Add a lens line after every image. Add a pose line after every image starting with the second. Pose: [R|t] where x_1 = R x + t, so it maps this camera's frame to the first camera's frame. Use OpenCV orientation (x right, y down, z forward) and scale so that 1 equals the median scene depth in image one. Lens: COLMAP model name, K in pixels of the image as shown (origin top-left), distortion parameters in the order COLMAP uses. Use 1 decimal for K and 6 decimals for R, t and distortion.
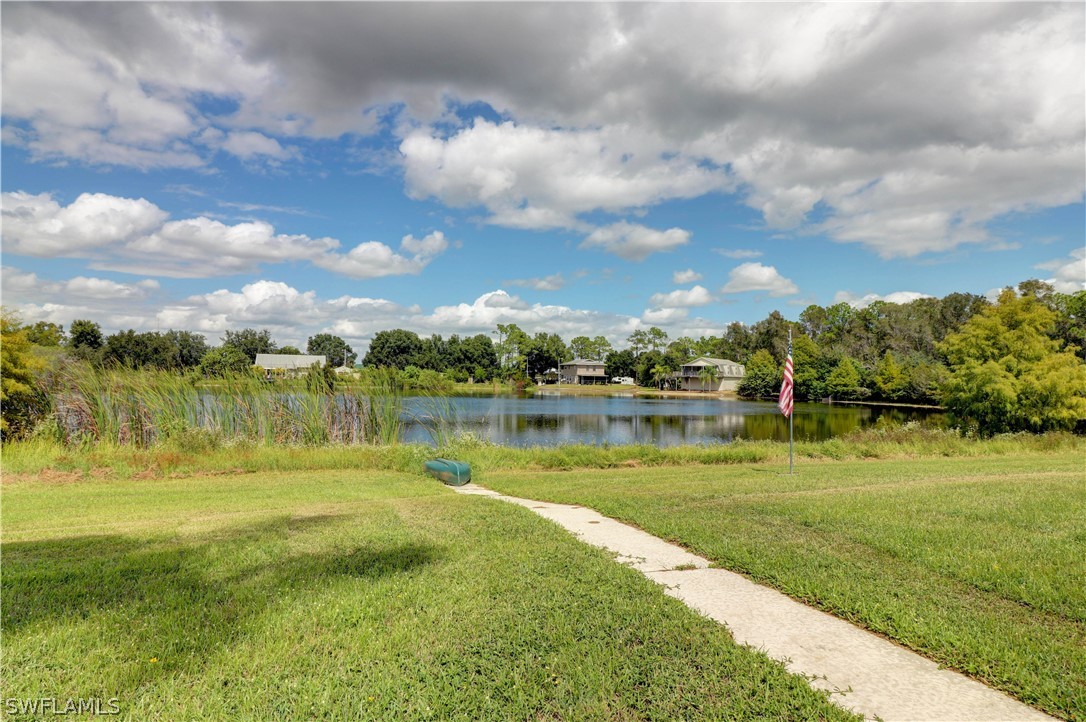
lens RADIAL K [[599.8, 0, 543.0], [0, 599.8, 361.0], [0, 0, 1]] dist [0.019045, -0.000498]
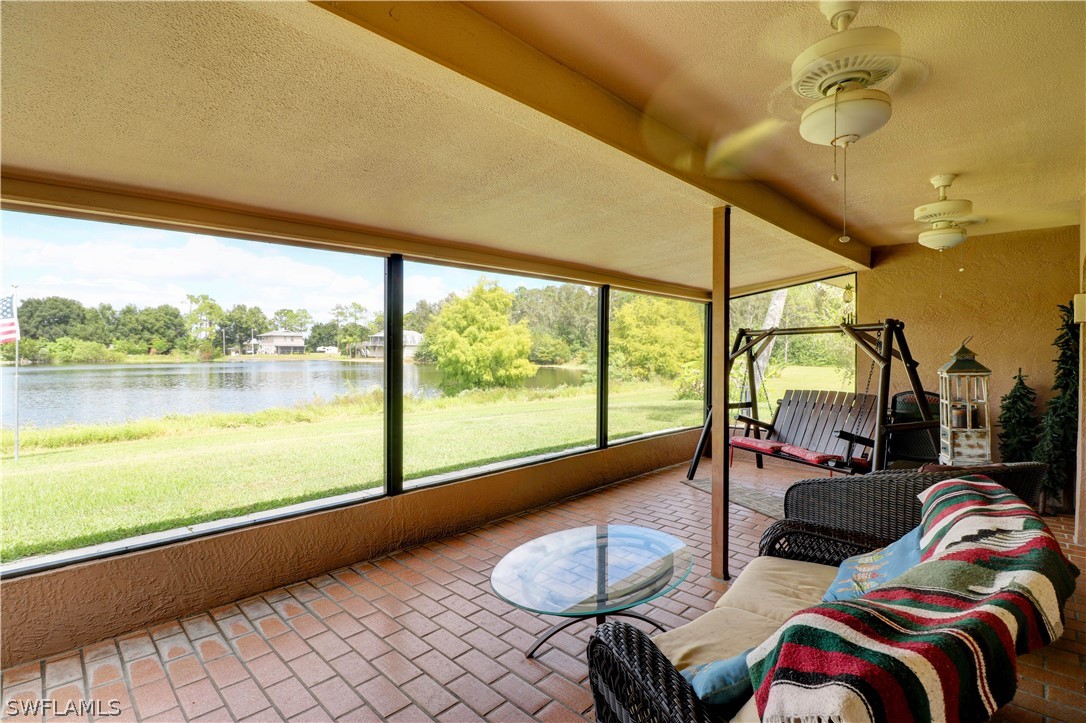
lens RADIAL K [[501.0, 0, 542.6], [0, 501.0, 356.1], [0, 0, 1]] dist [-0.013558, -0.000067]
pose [[0.881809, -0.021114, 0.471134, 0.056880], [-0.001216, 0.998892, 0.047042, 0.000410], [-0.471606, -0.042055, 0.880806, 0.004319]]
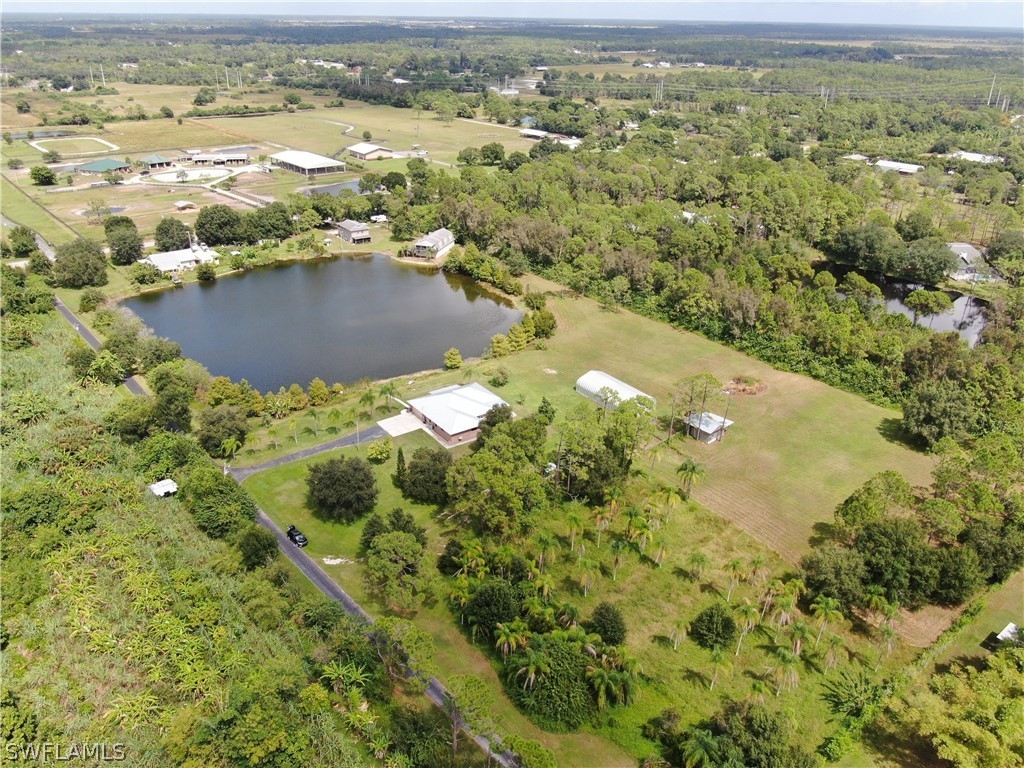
lens RADIAL K [[800.5, 0, 512.0], [0, 800.5, 384.0], [0, 0, 1]] dist [-0.006556, -0.002029]
pose [[0.952003, -0.136711, 0.273861, -0.161293], [-0.002006, 0.891908, 0.452213, -0.554638], [-0.306081, -0.431058, 0.848825, -1.017922]]
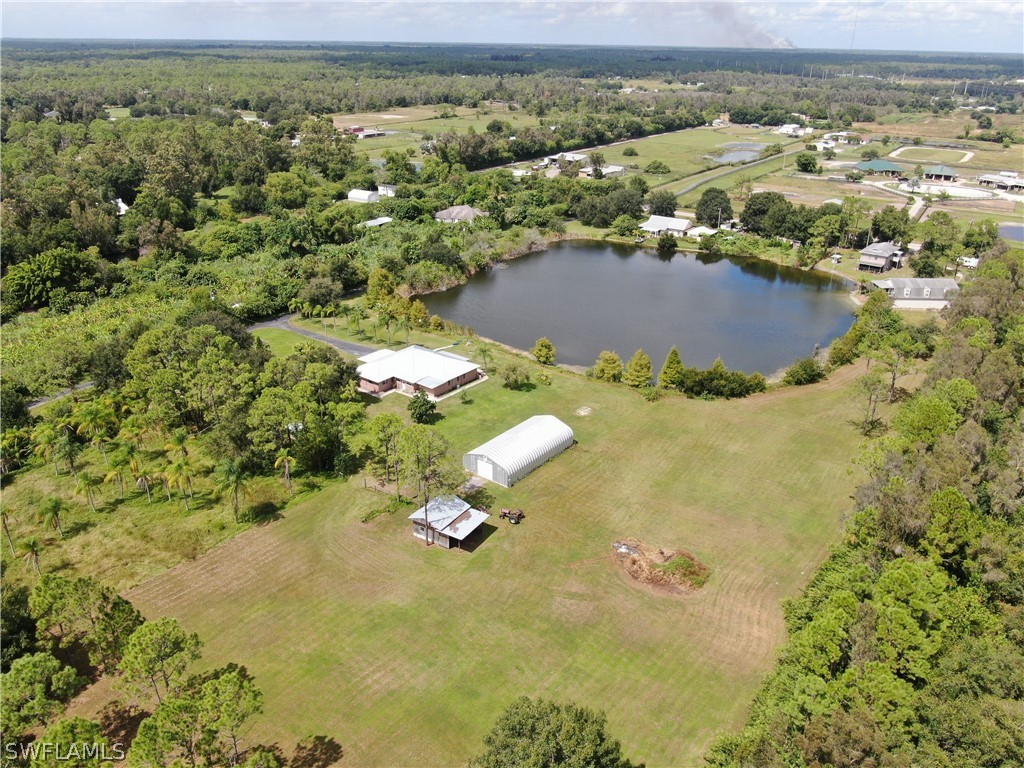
lens RADIAL K [[800.5, 0, 512.0], [0, 800.5, 384.0], [0, 0, 1]] dist [-0.006556, -0.002029]
pose [[0.567809, 0.313071, -0.761302, 0.934680], [0.022709, 0.918542, 0.394670, -0.387322], [0.822847, -0.241386, 0.514446, -0.461969]]
